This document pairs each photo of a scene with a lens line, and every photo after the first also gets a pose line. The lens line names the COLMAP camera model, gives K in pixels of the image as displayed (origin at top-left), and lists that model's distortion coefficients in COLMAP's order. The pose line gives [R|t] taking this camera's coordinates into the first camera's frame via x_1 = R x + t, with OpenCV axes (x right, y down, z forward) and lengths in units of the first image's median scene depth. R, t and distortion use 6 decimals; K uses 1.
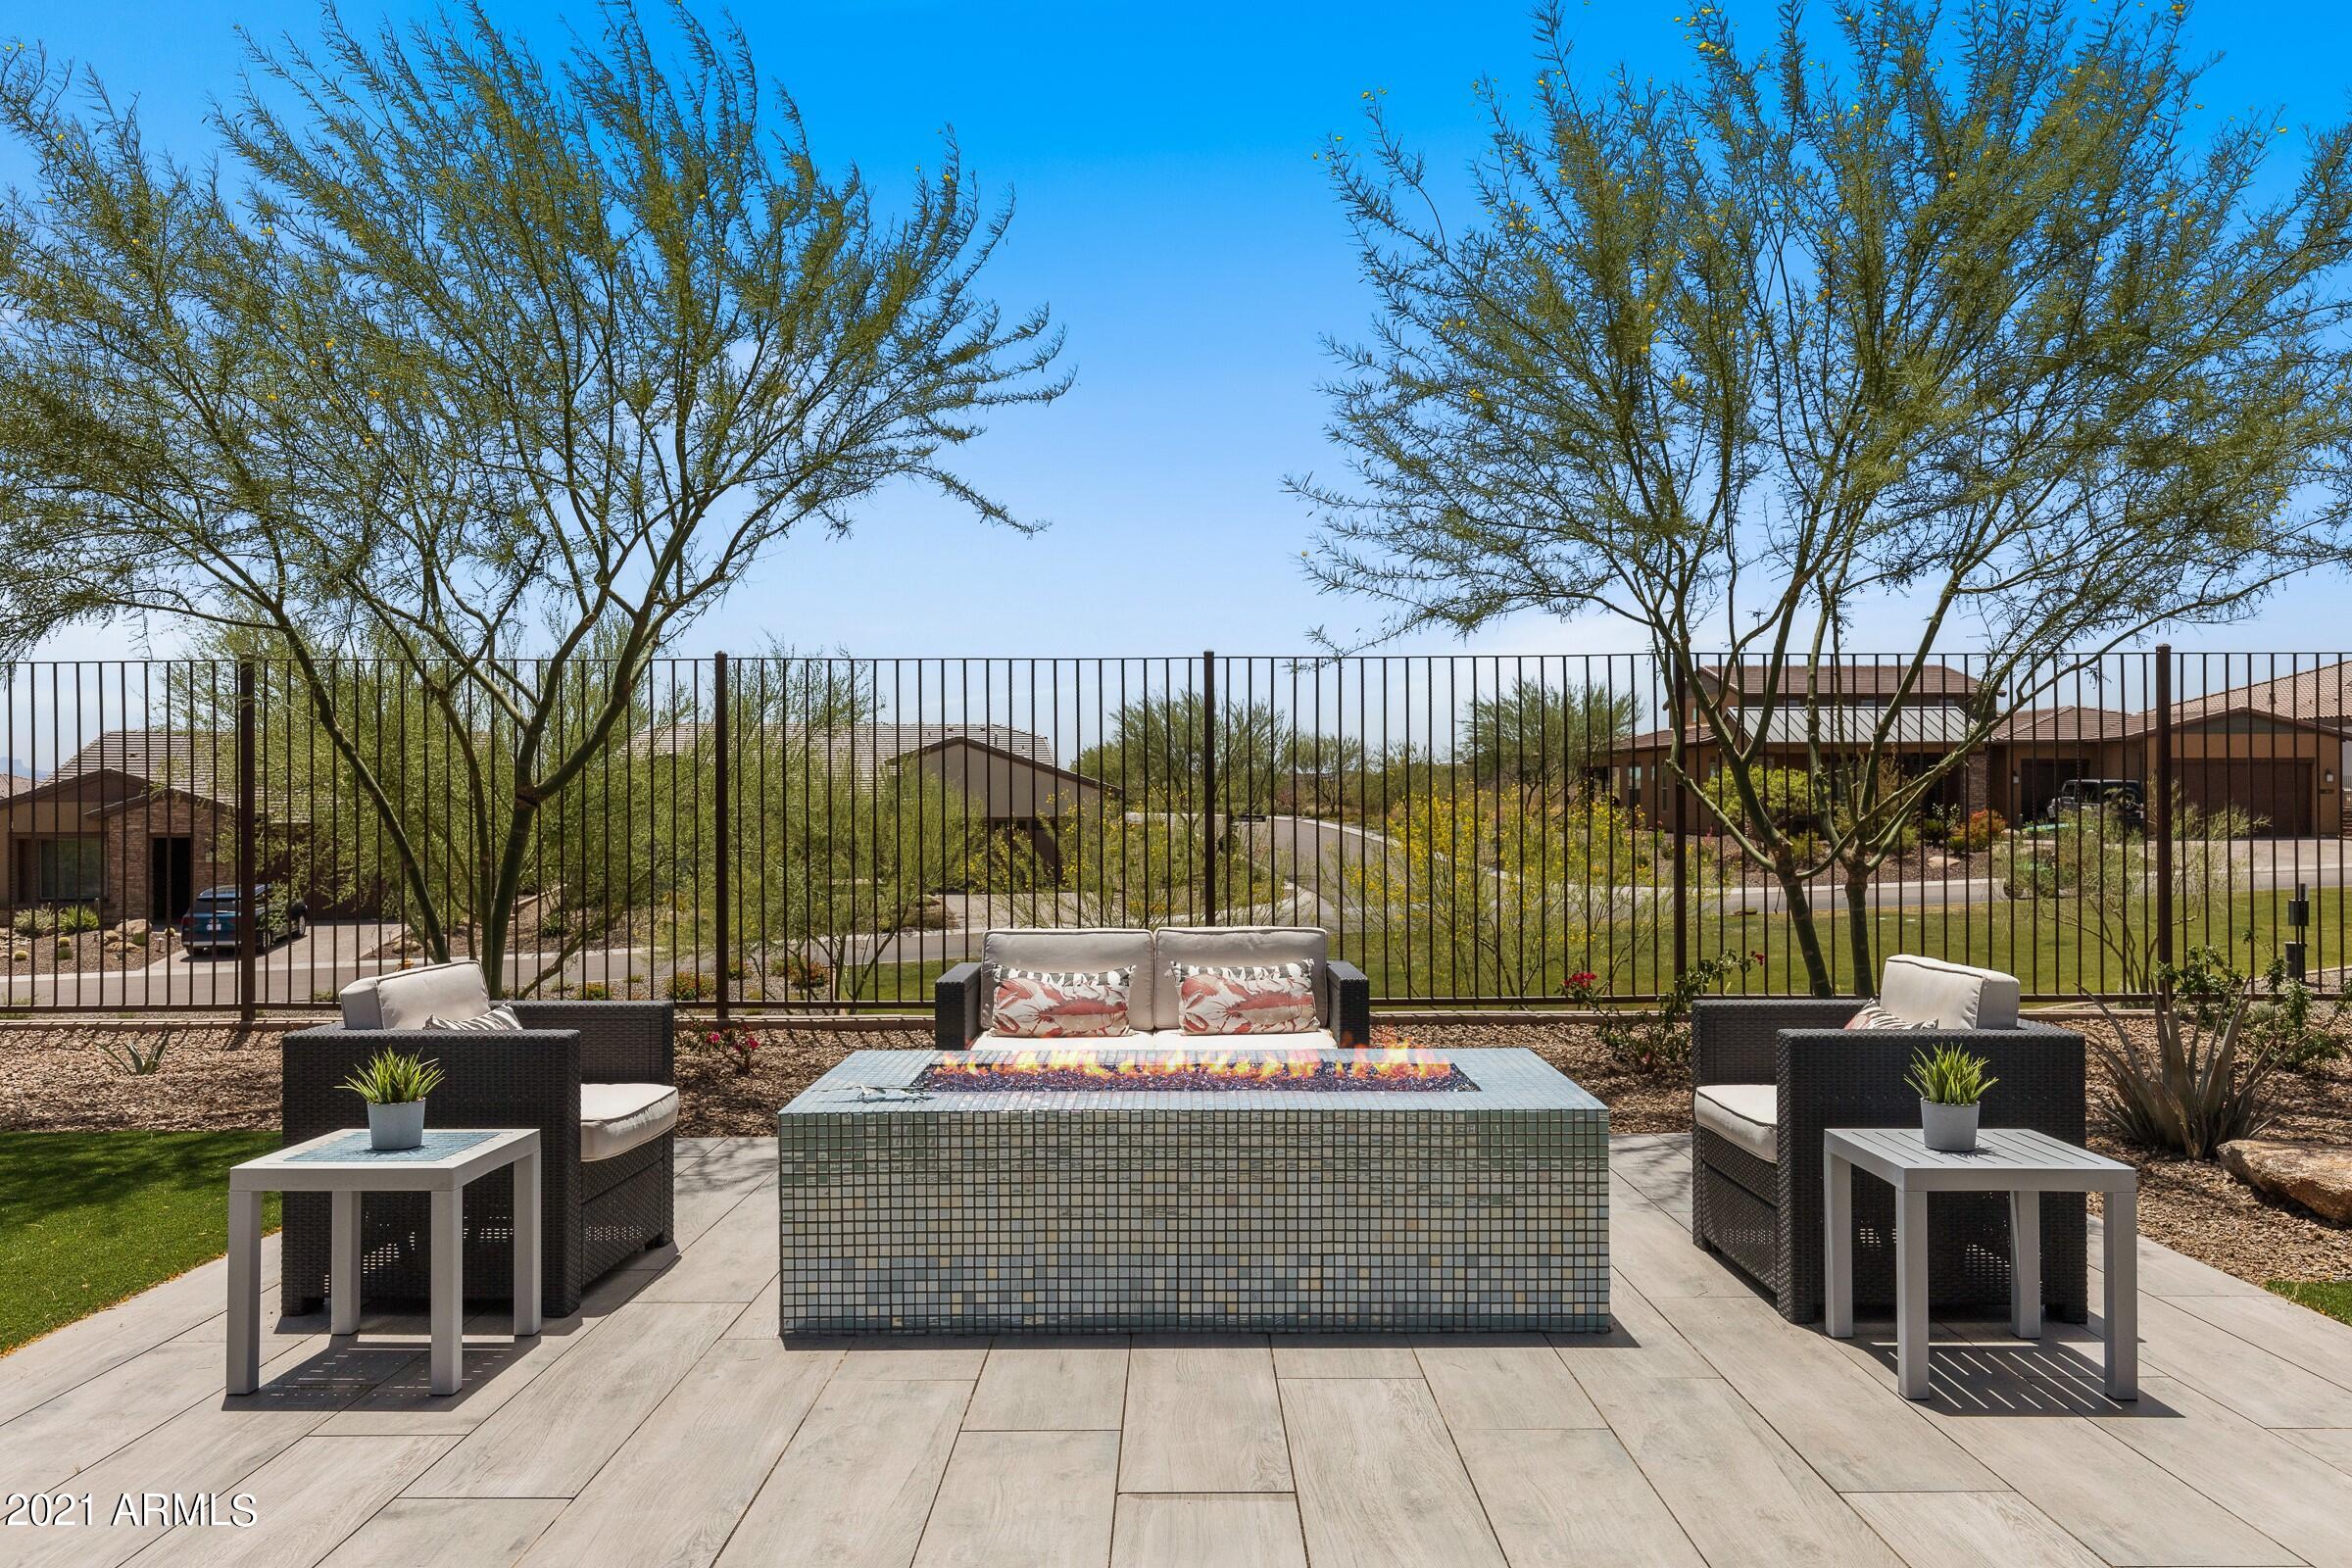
lens RADIAL K [[1744.8, 0, 1177.9], [0, 1744.8, 792.7], [0, 0, 1]] dist [0.003007, 0.004424]
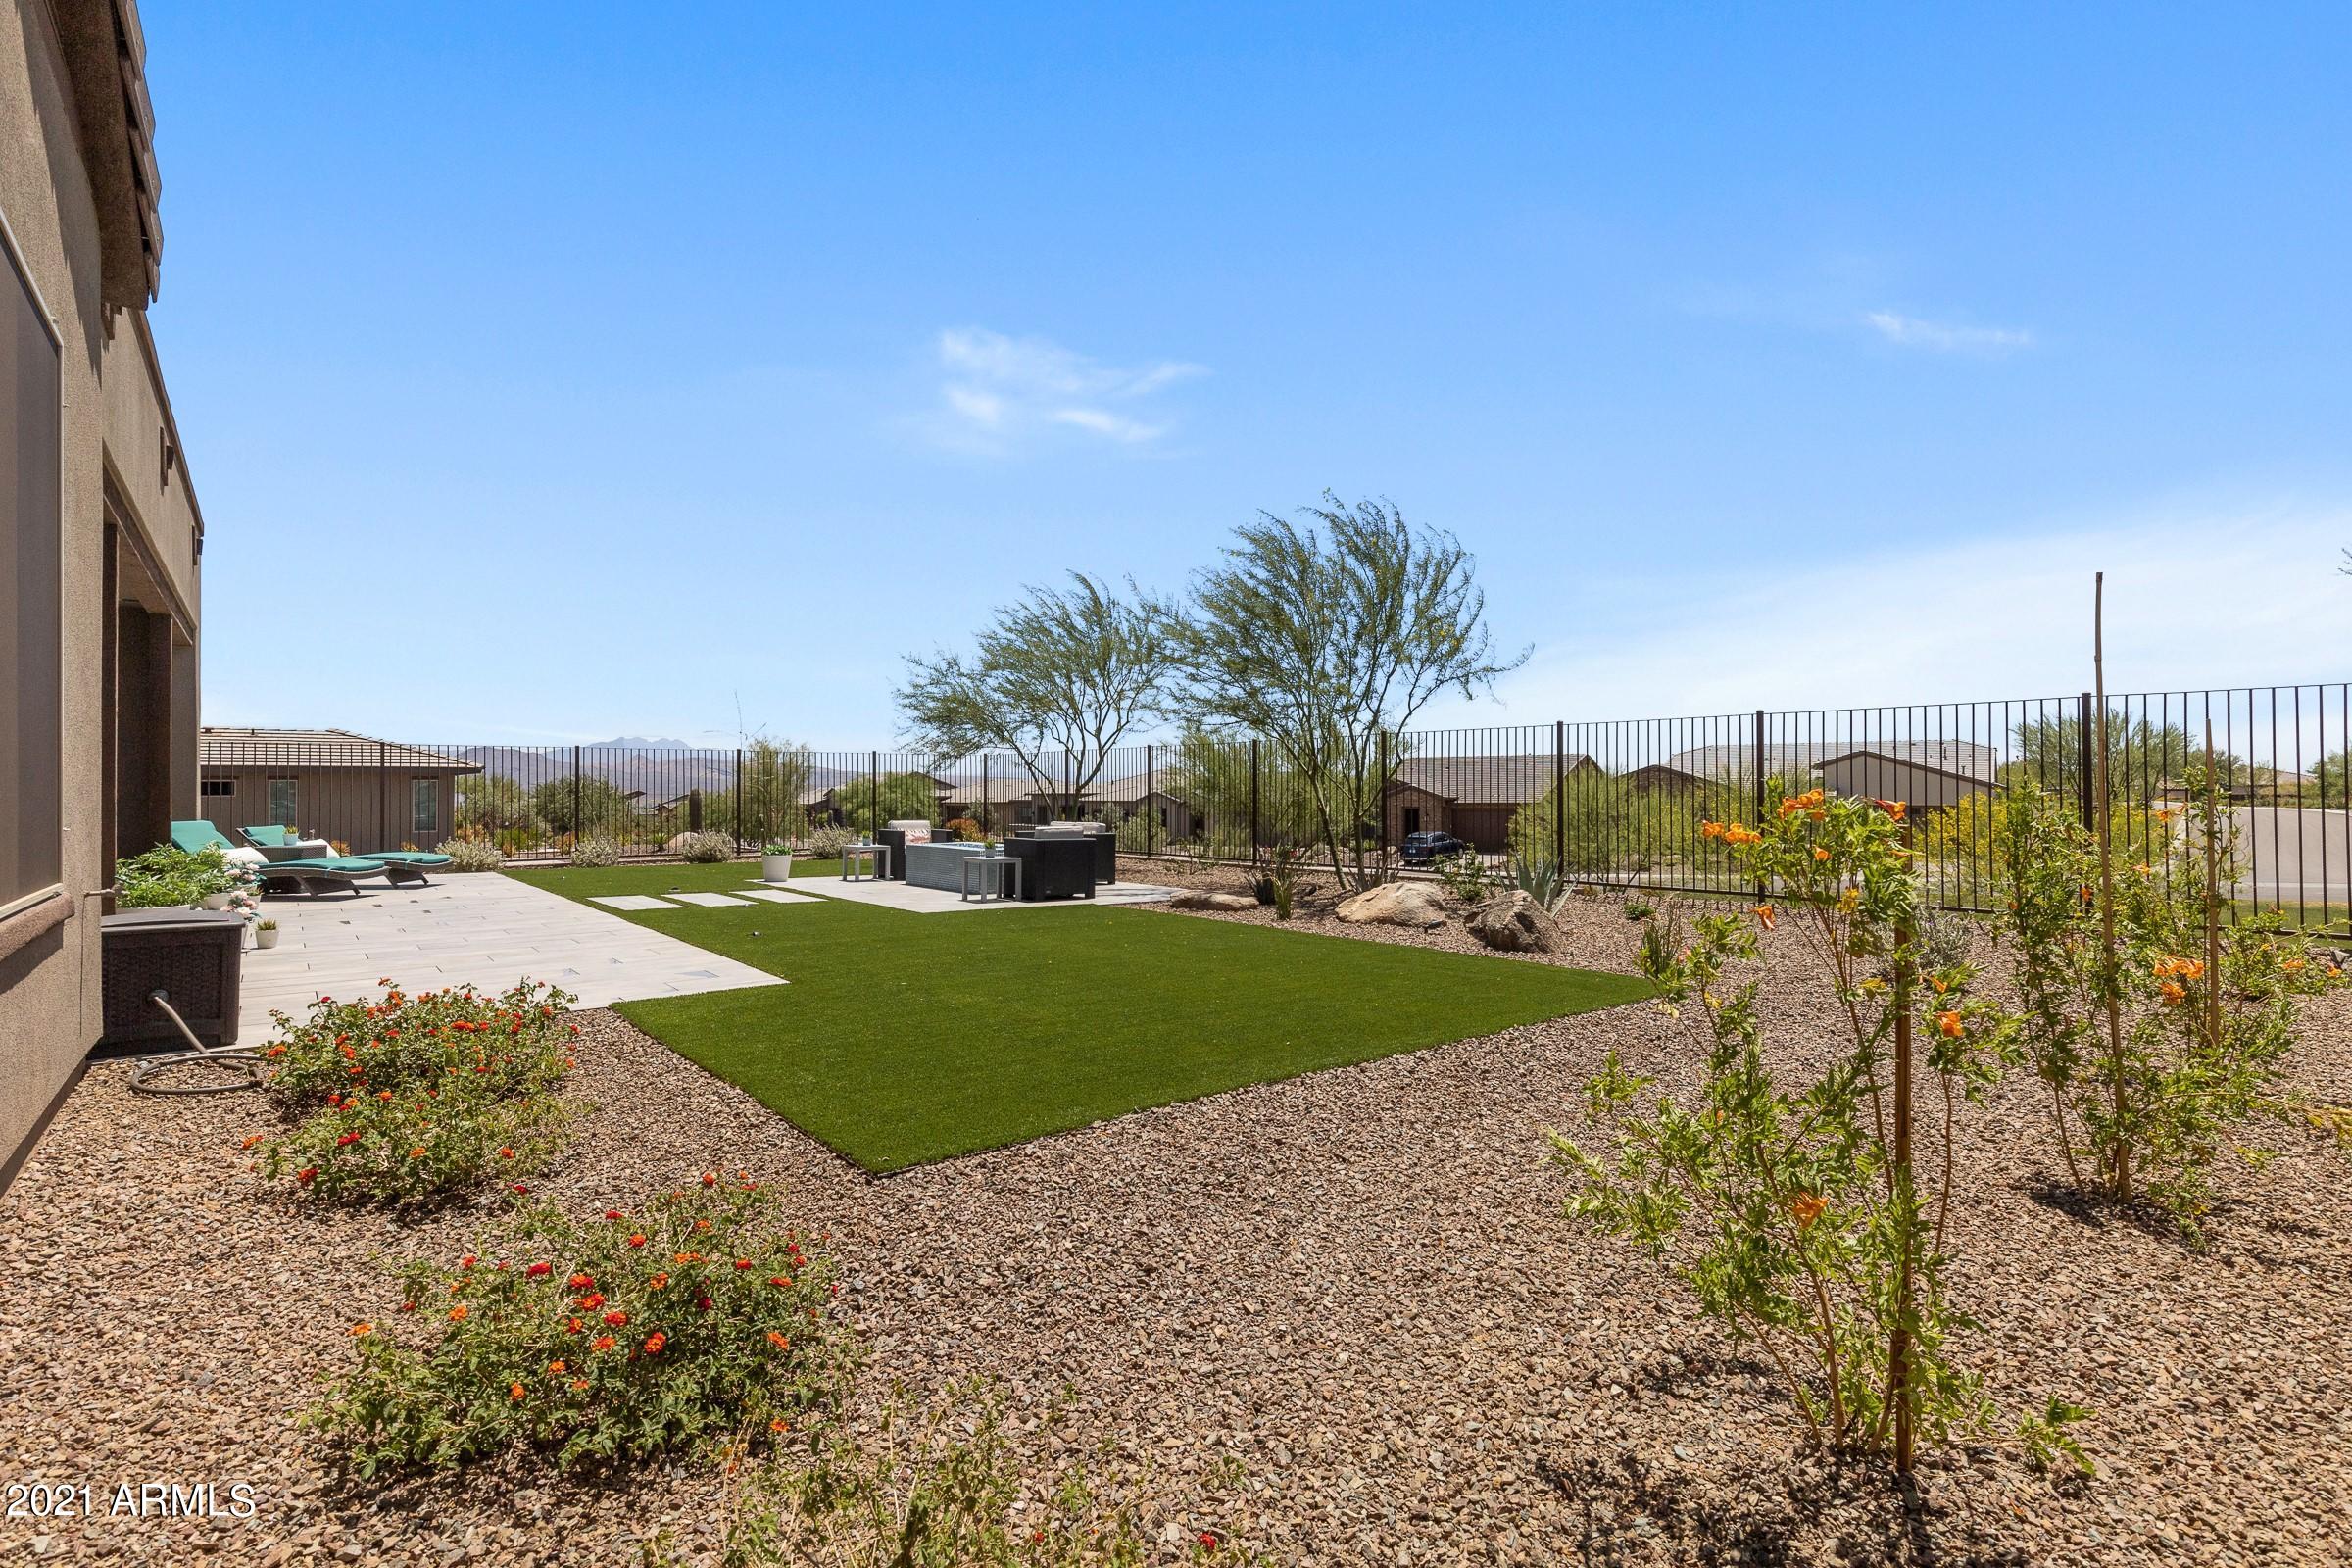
lens RADIAL K [[1061.5, 0, 1171.9], [0, 1061.5, 772.3], [0, 0, 1]] dist [0.009329, -0.001943]
pose [[0.641121, -0.010054, -0.767374, 2.042660], [-0.000534, 0.999908, -0.013547, -0.004062], [0.767440, 0.009096, 0.641057, -0.380742]]
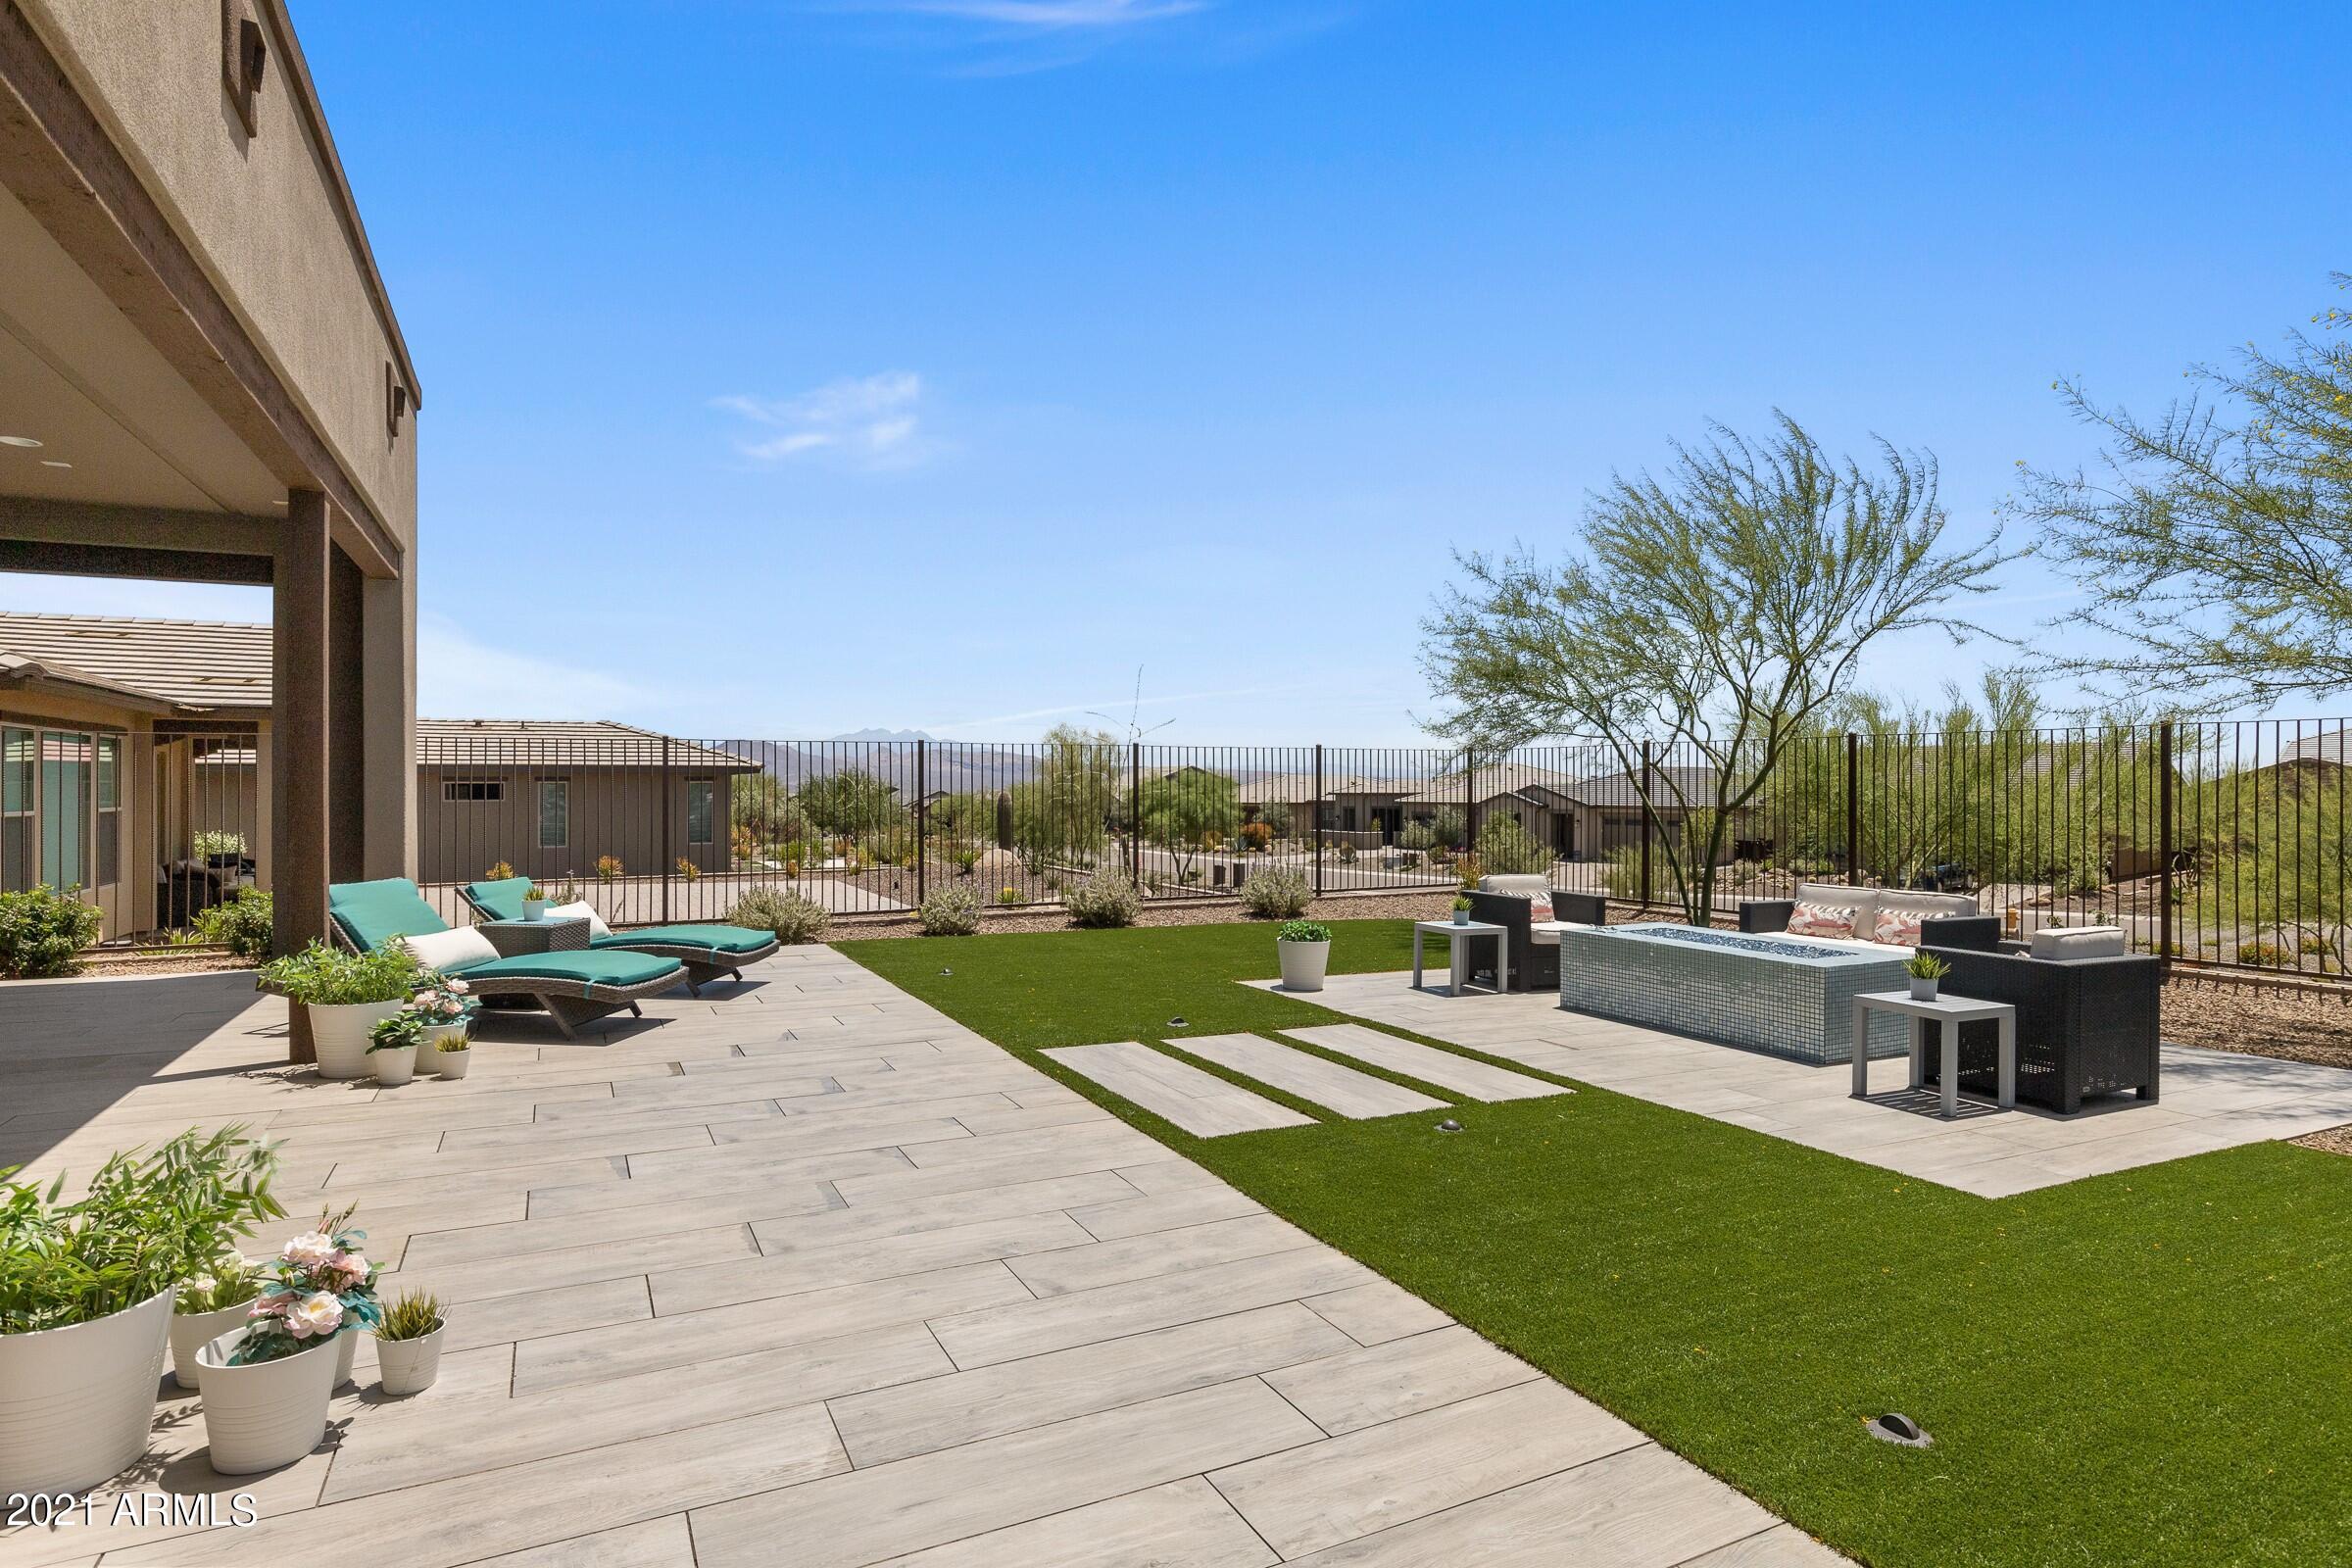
lens RADIAL K [[1213.8, 0, 1170.0], [0, 1213.8, 747.7], [0, 0, 1]] dist [0.001611, -0.001547]
pose [[0.447805, -0.023530, -0.893821, 0.889390], [-0.002462, 0.999617, -0.027548, -0.043736], [0.894128, 0.014537, 0.447576, -0.341382]]
